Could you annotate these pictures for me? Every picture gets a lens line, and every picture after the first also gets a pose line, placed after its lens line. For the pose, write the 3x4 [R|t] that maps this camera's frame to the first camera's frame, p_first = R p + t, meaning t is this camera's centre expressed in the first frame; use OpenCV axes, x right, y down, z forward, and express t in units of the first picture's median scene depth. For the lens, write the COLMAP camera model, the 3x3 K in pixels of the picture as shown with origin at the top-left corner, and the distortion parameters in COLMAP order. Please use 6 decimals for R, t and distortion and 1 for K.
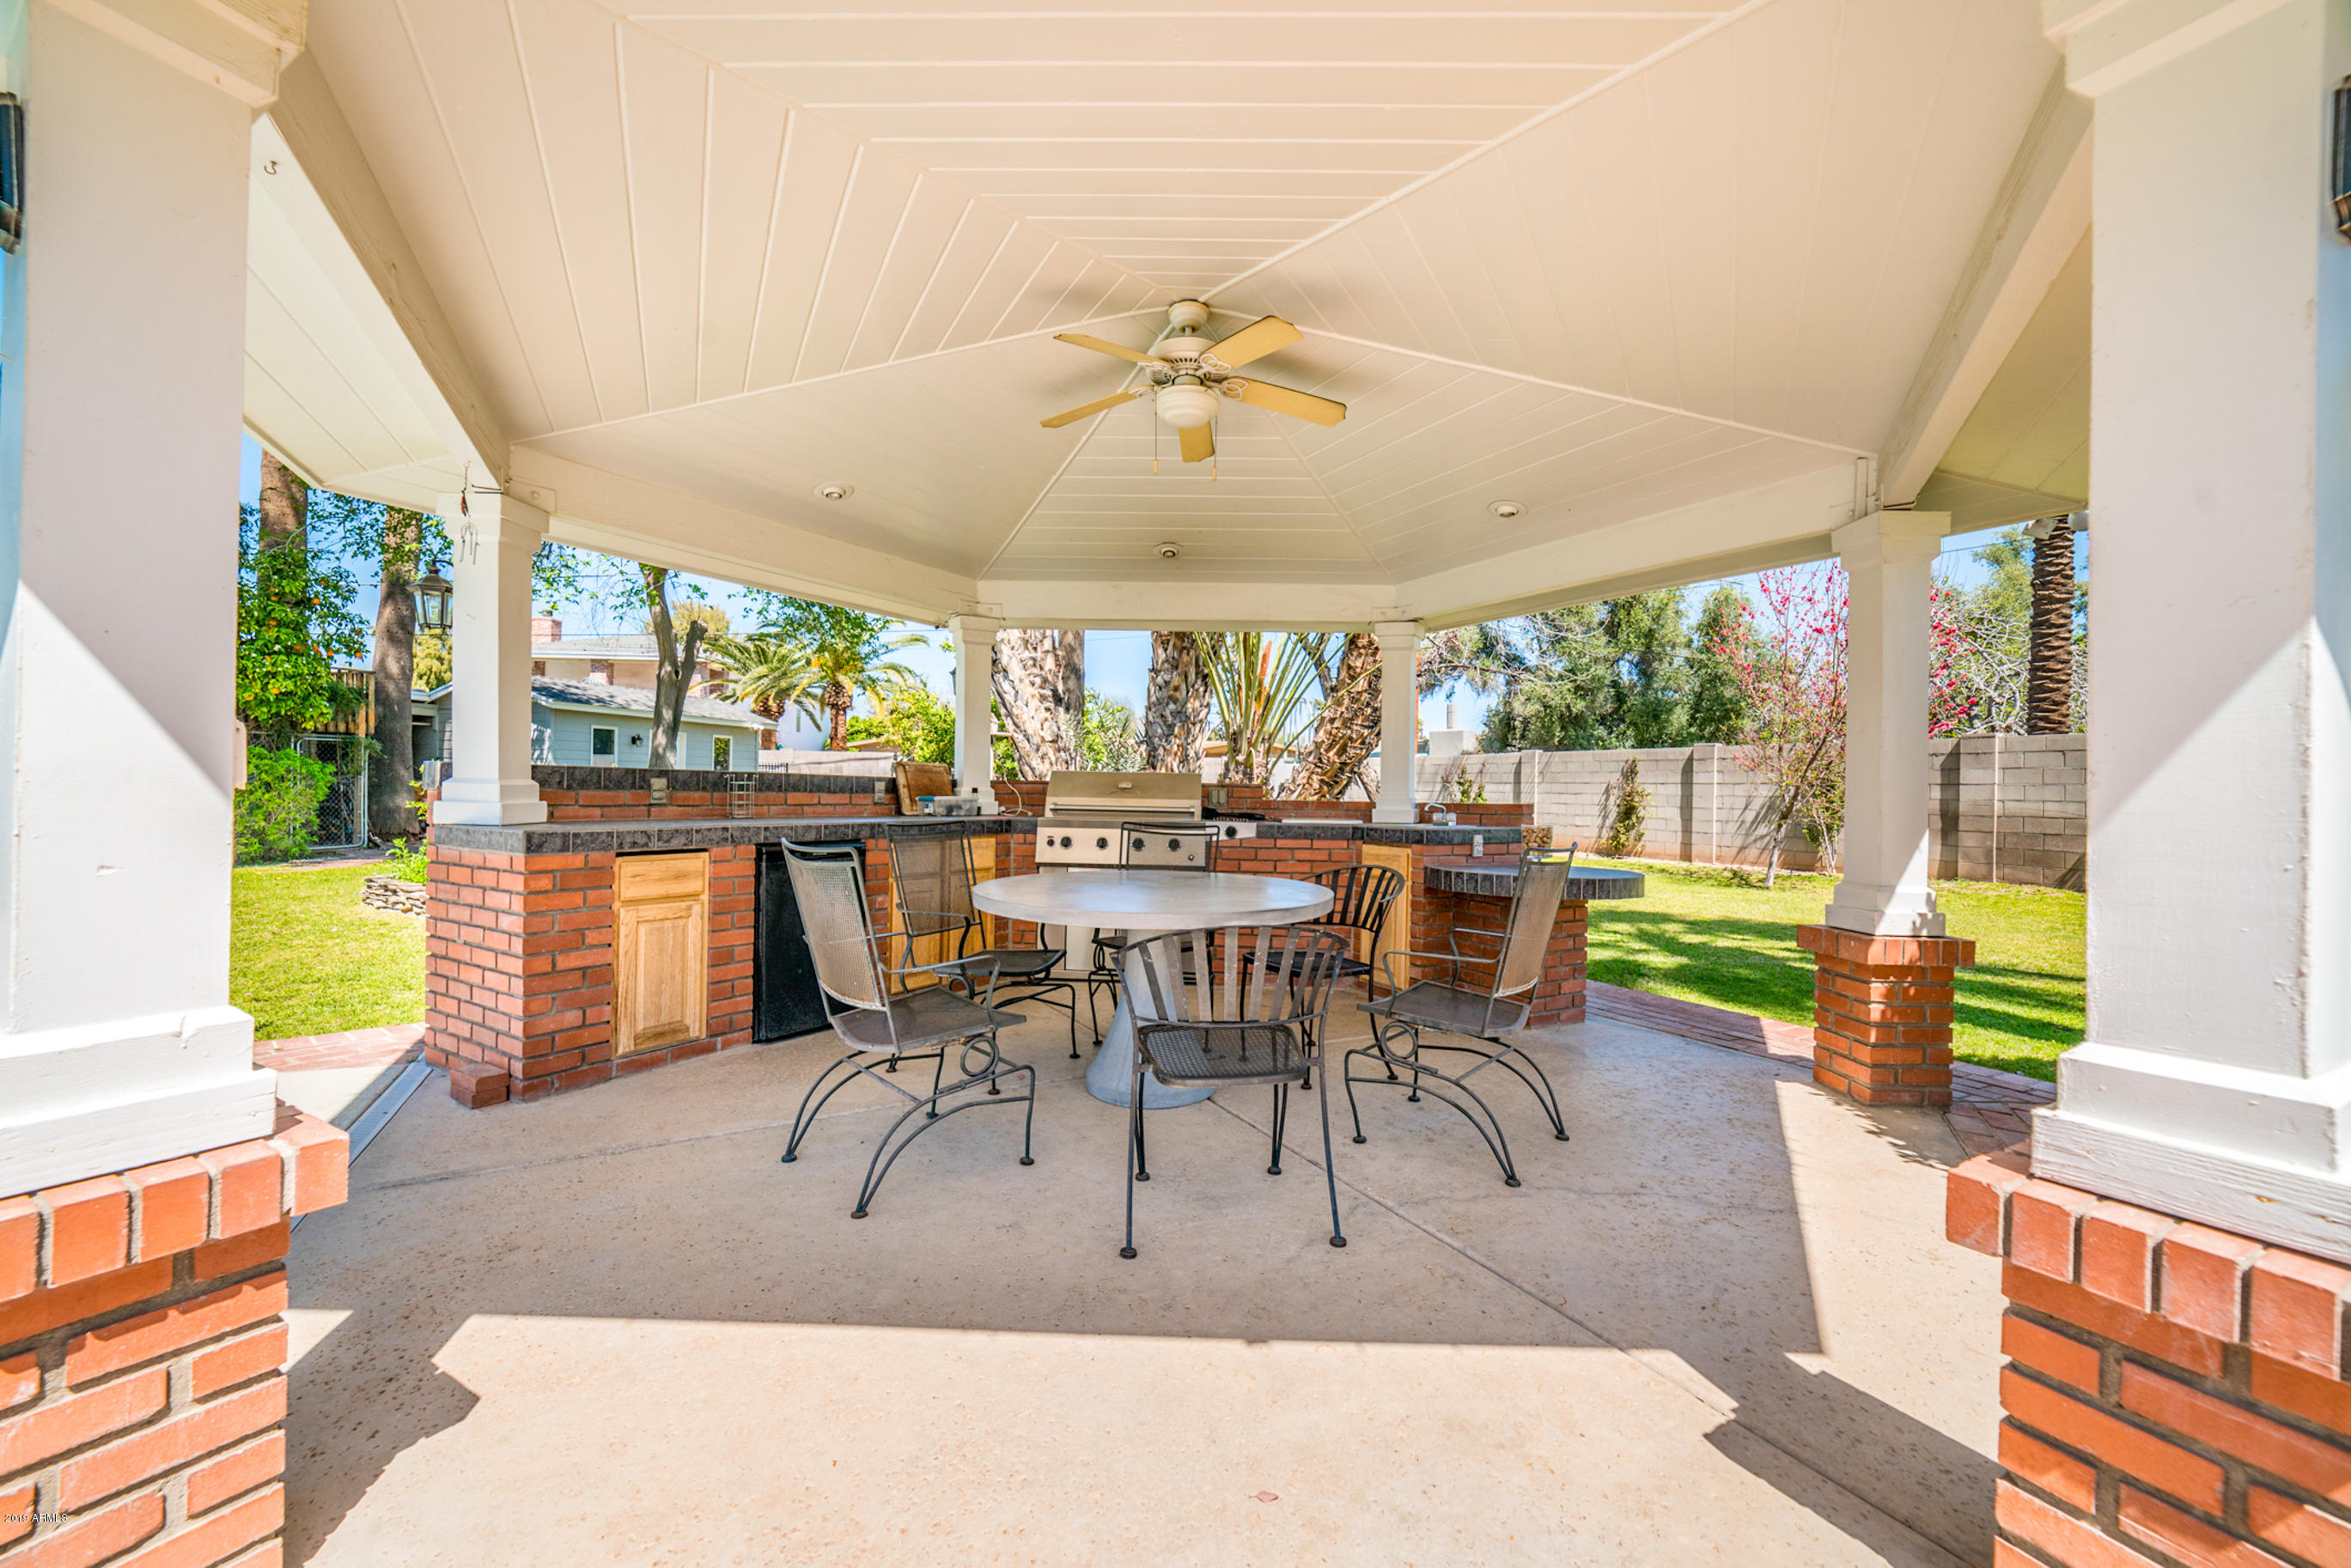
lens RADIAL K [[906.4, 0, 1181.6], [0, 906.4, 785.7], [0, 0, 1]] dist [-0.004130, 0.000583]
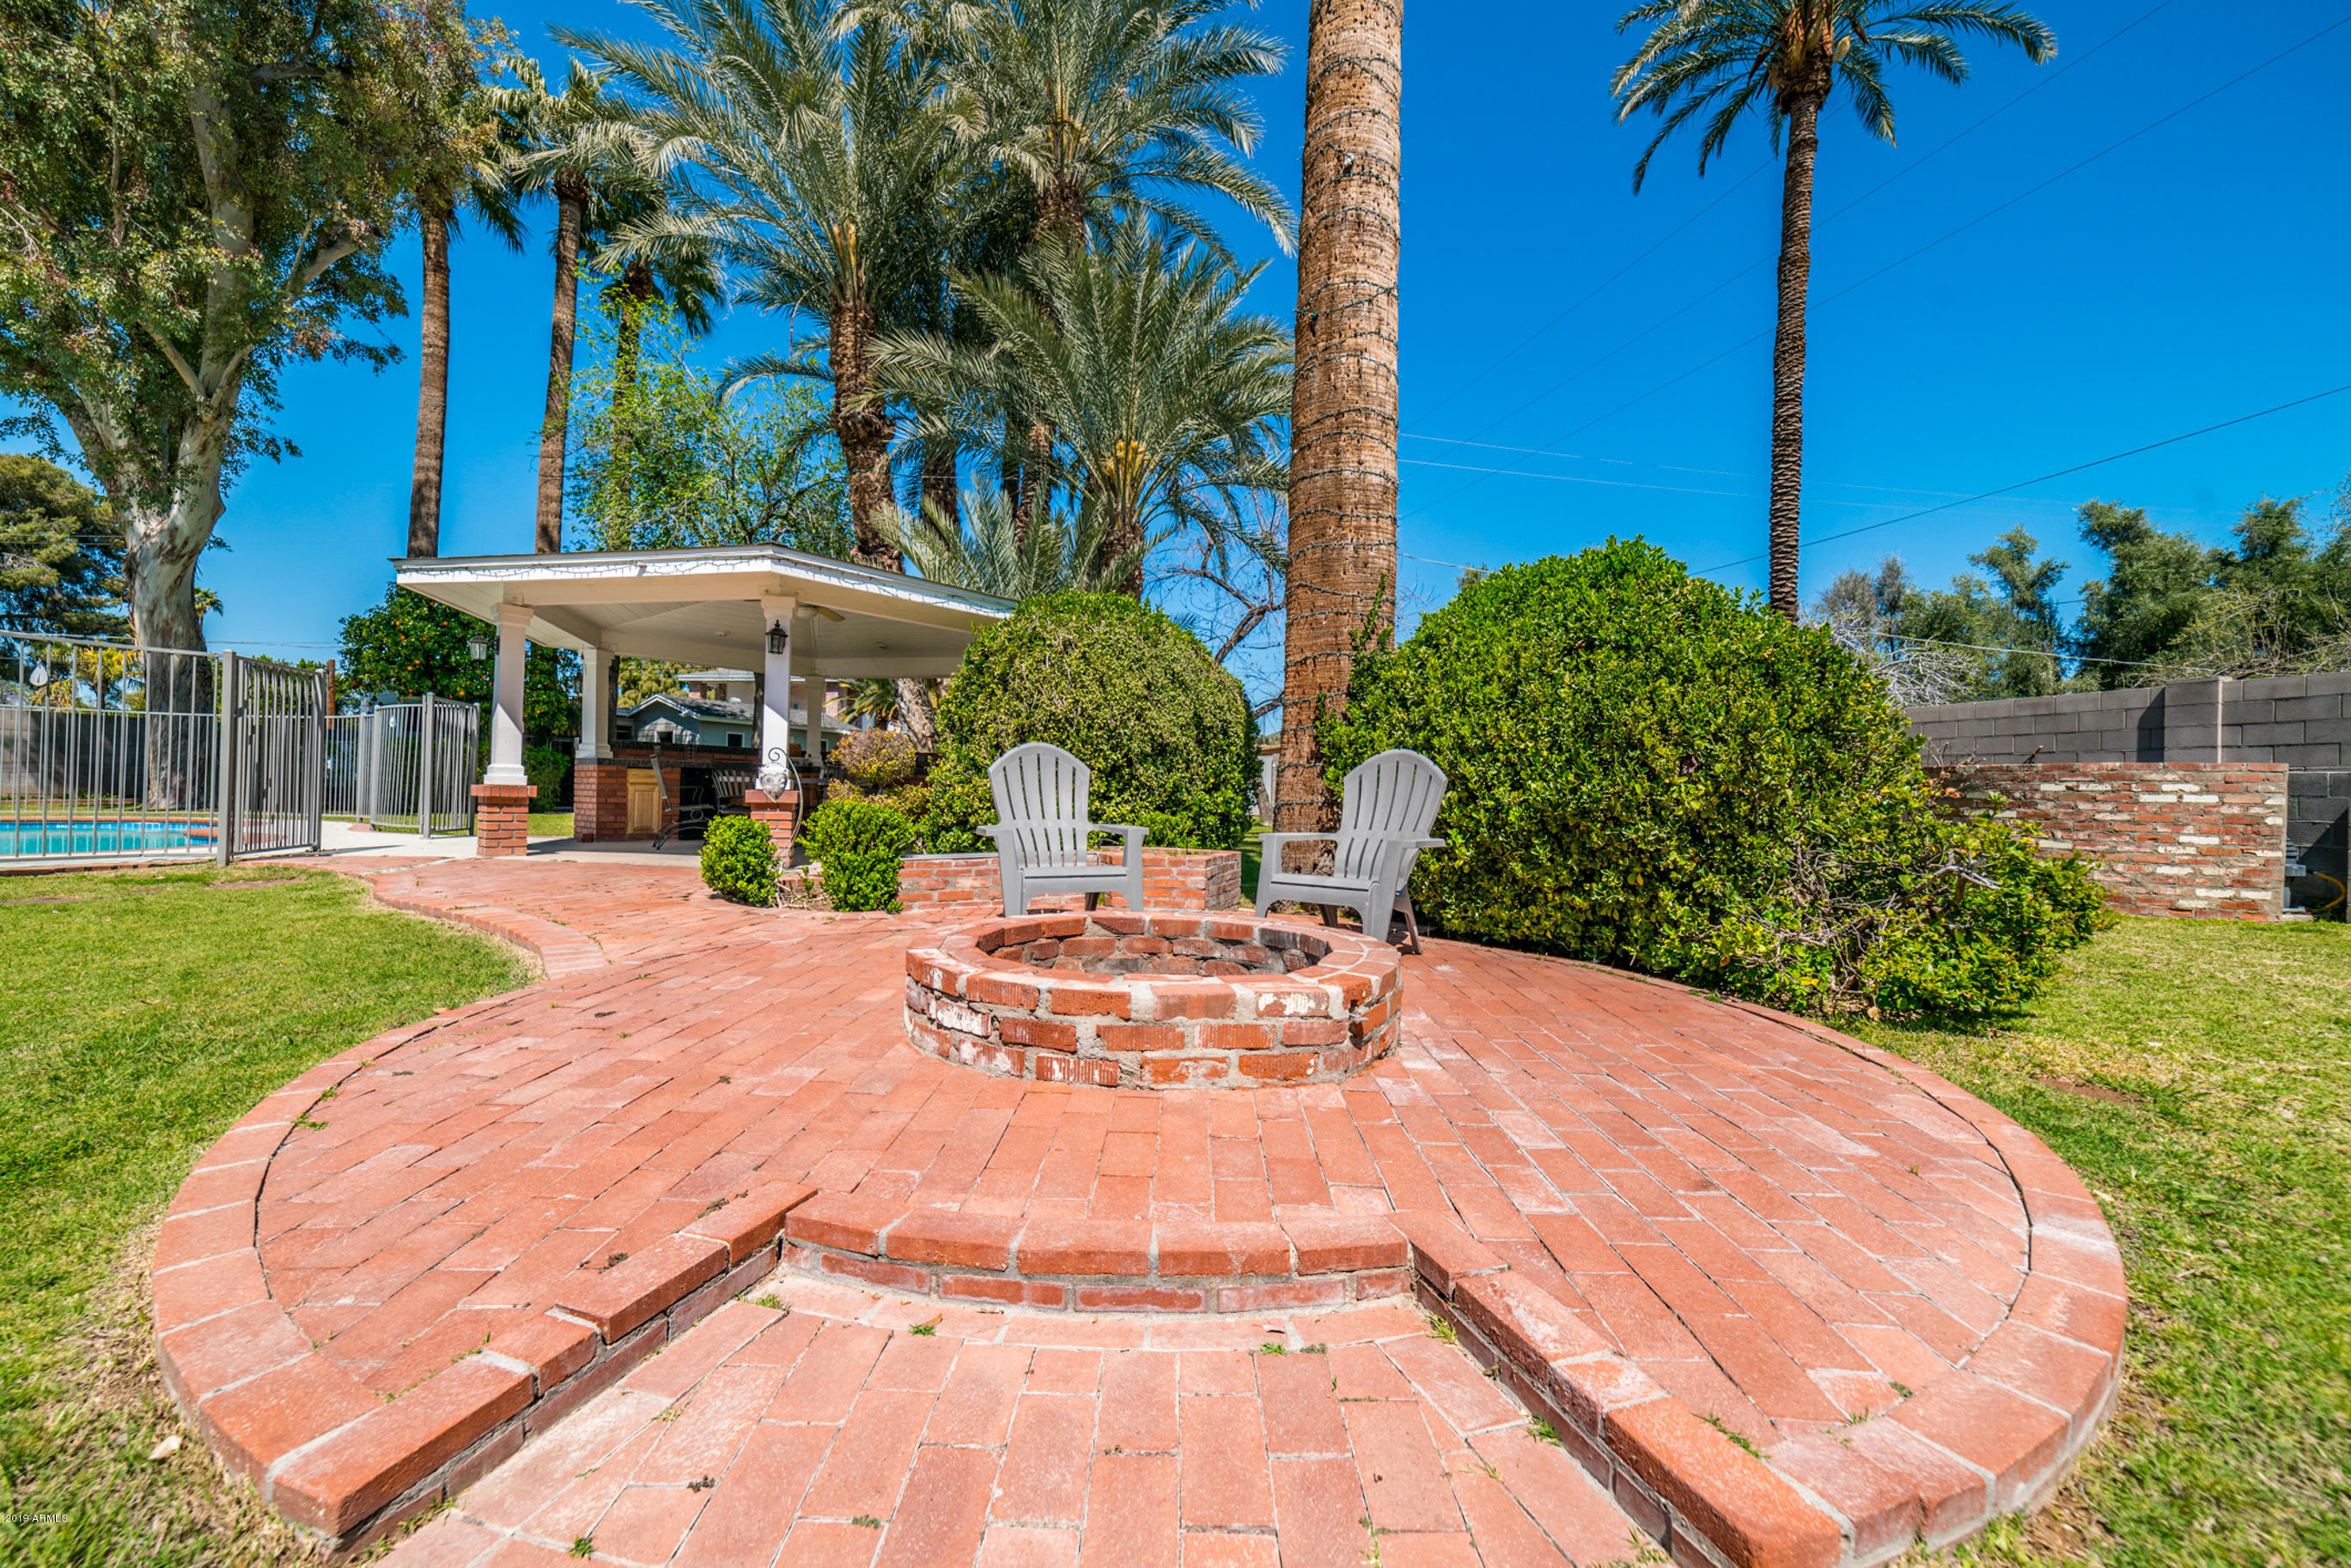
lens RADIAL K [[906.4, 0, 1175.2], [0, 906.4, 791.1], [0, 0, 1]] dist [-0.004130, 0.000583]
pose [[0.983745, 0.006671, -0.179448, 0.663454], [-0.007728, 0.999957, -0.005188, 0.062597], [0.179405, 0.006490, 0.983754, -0.633059]]
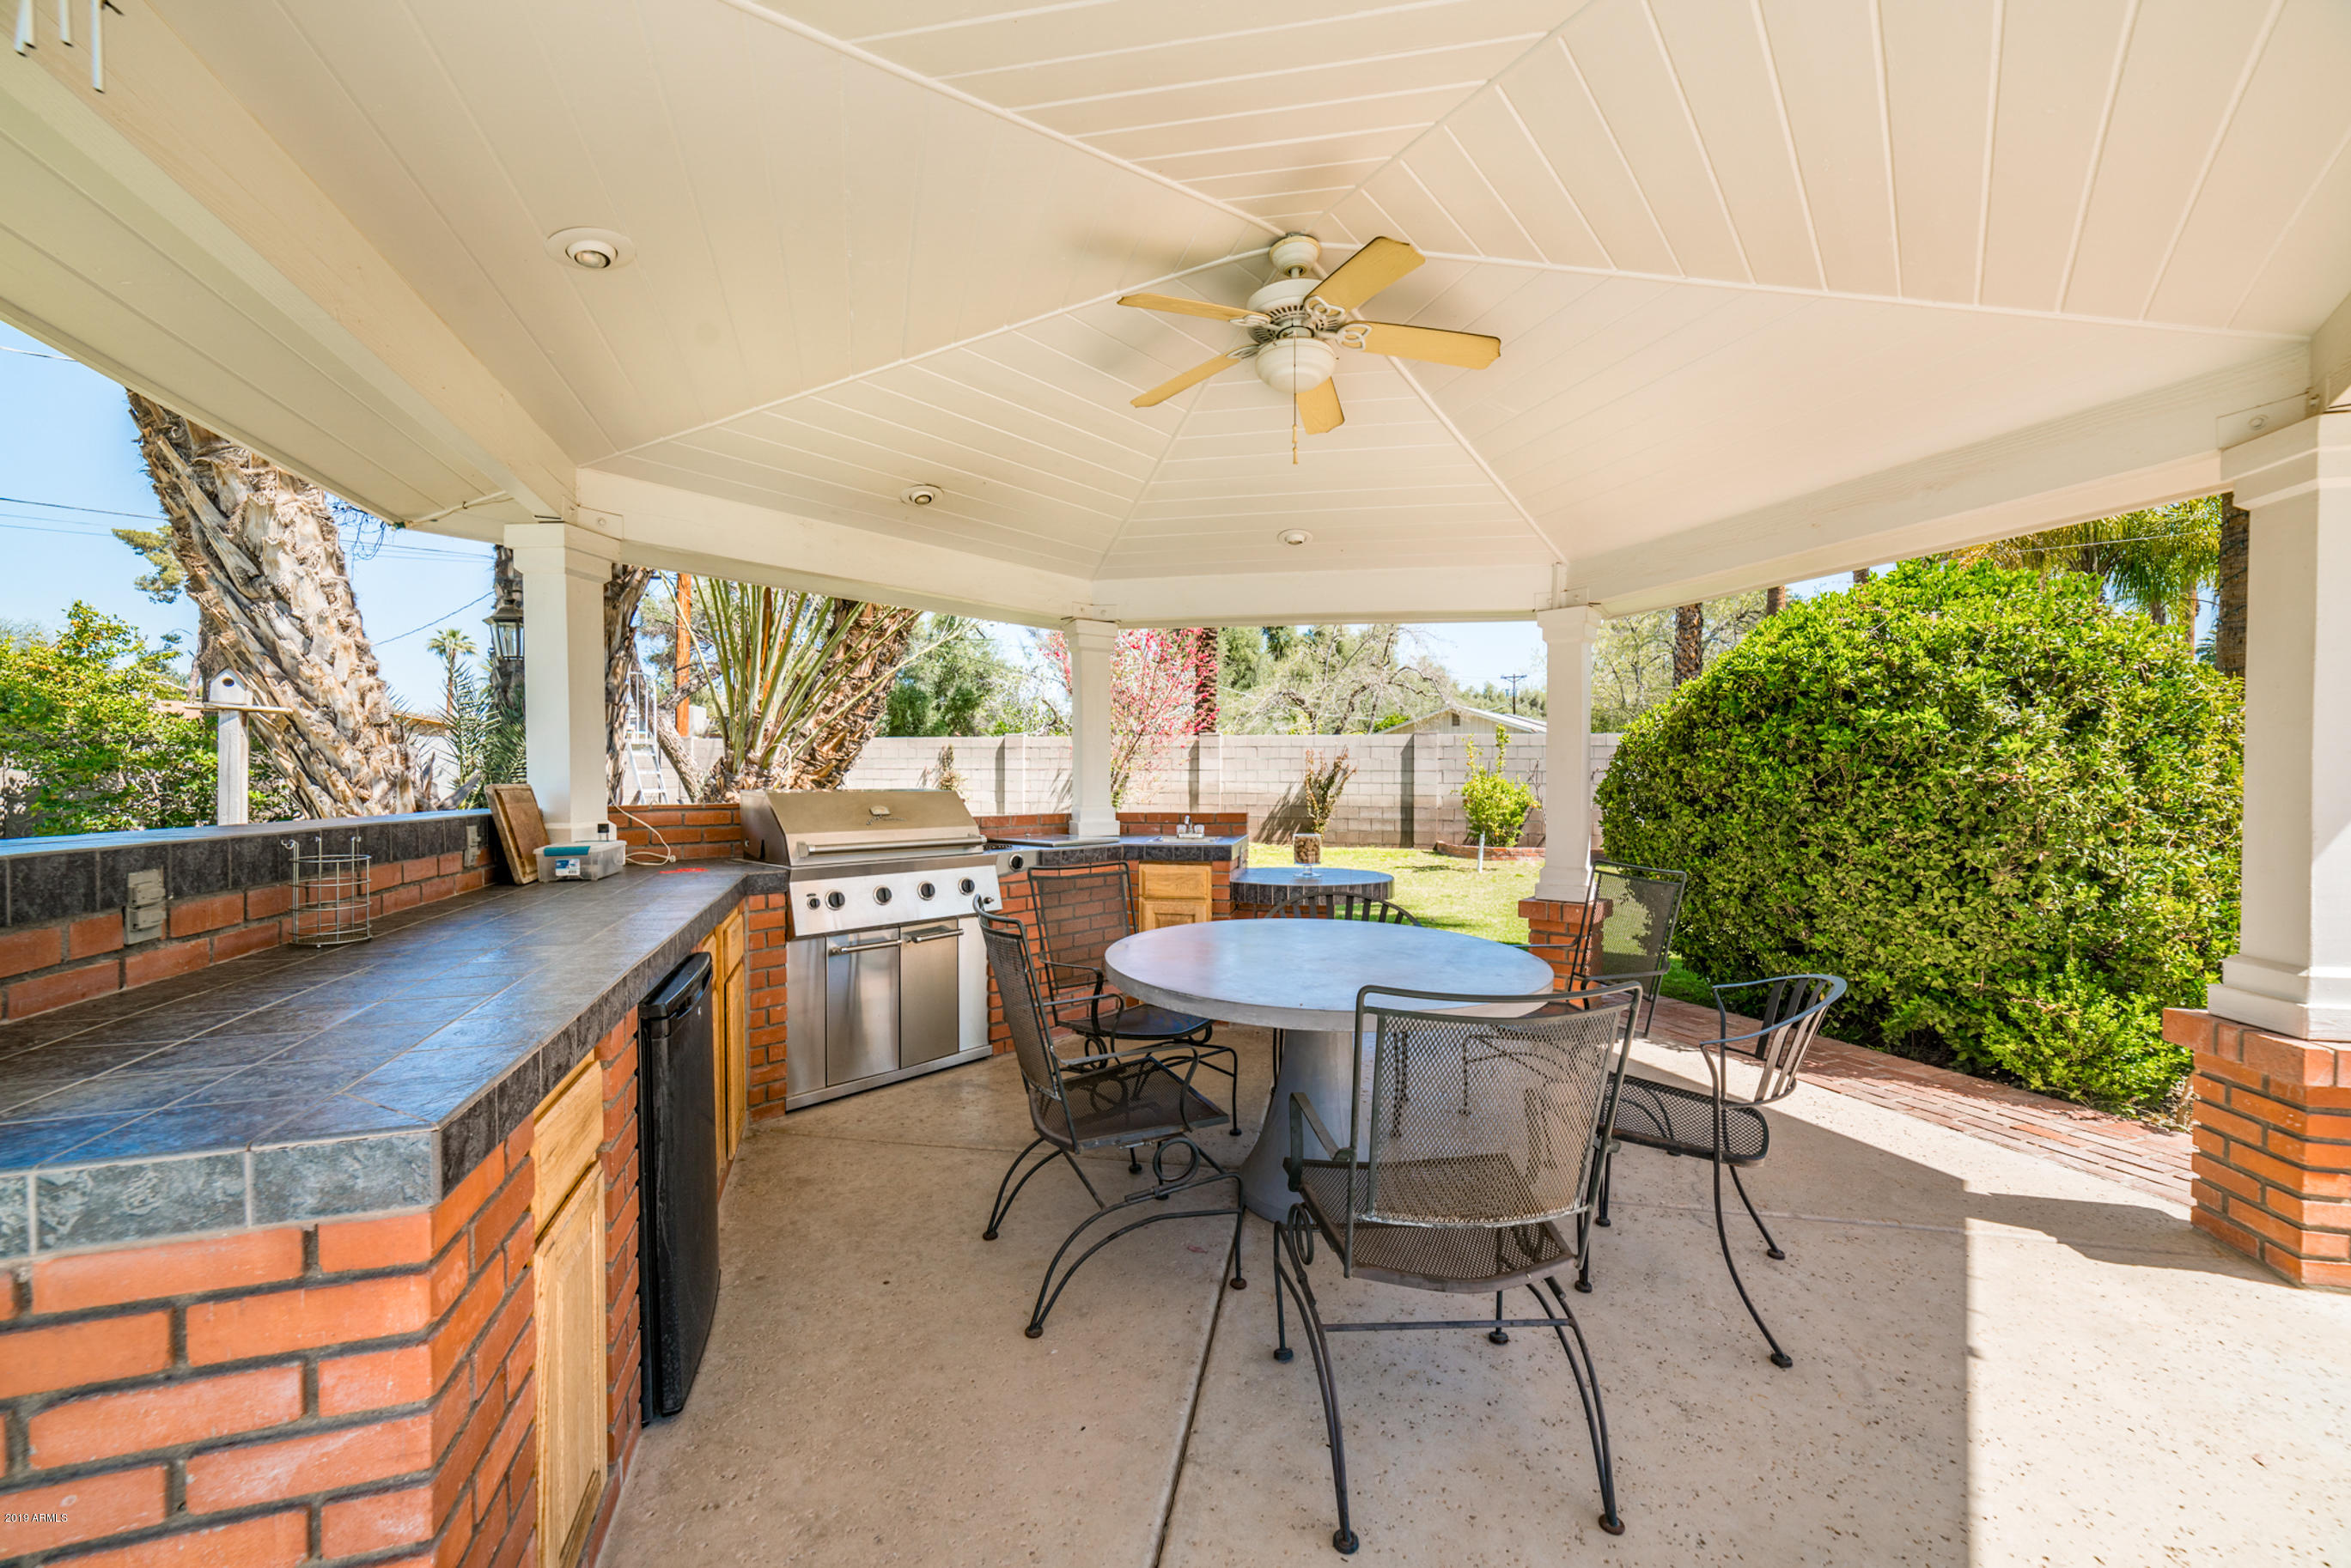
lens RADIAL K [[906.4, 0, 1173.1], [0, 906.4, 797.7], [0, 0, 1]] dist [-0.004130, 0.000583]
pose [[0.647596, -0.035107, 0.761175, -0.272965], [0.004834, 0.999107, 0.041968, -0.023887], [-0.761969, -0.023498, 0.647187, 0.210216]]
